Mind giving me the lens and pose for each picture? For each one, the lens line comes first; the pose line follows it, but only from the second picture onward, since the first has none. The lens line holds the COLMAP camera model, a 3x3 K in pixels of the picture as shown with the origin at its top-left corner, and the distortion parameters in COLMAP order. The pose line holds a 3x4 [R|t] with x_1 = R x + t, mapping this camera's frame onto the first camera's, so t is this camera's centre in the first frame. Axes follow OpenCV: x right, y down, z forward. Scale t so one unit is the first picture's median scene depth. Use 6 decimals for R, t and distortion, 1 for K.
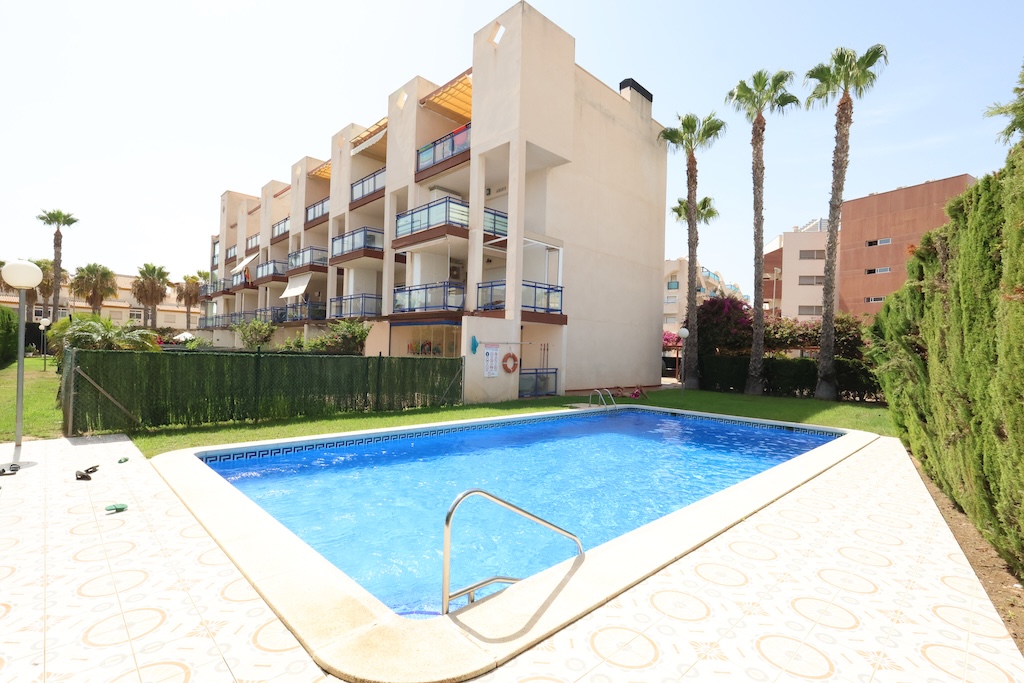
lens RADIAL K [[474.3, 0, 512.2], [0, 474.3, 338.7], [0, 0, 1]] dist [-0.002443, 0.001699]
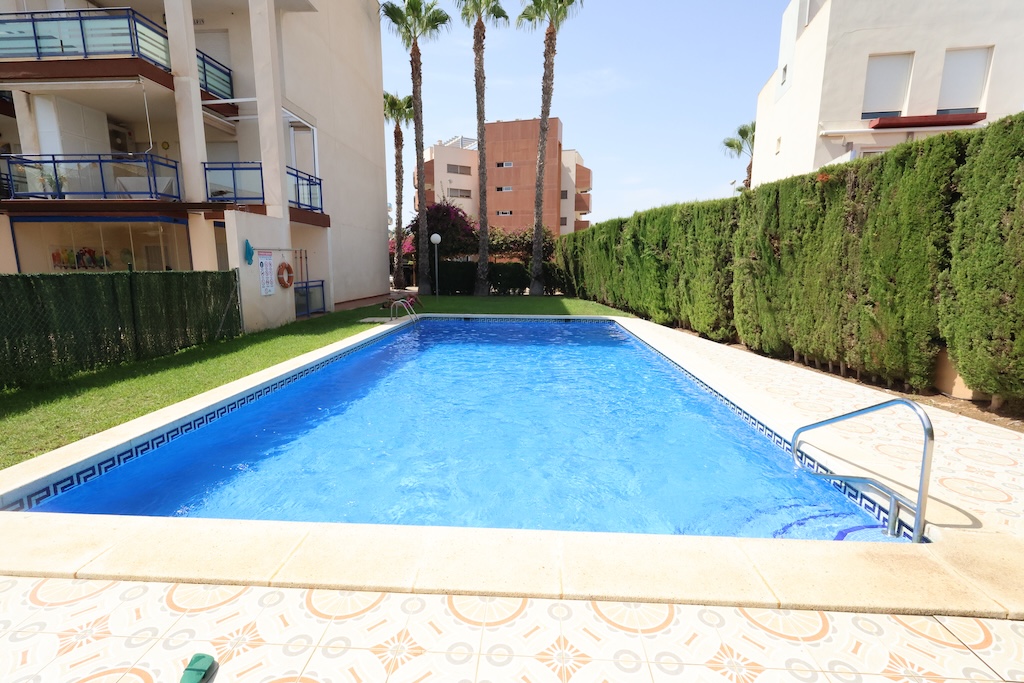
lens RADIAL K [[474.3, 0, 510.8], [0, 474.3, 341.0], [0, 0, 1]] dist [-0.002443, 0.001699]
pose [[0.734035, -0.132950, 0.665971, -0.196131], [-0.000396, 0.980566, 0.196191, 0.002541], [-0.679112, -0.144275, 0.719716, 0.126715]]
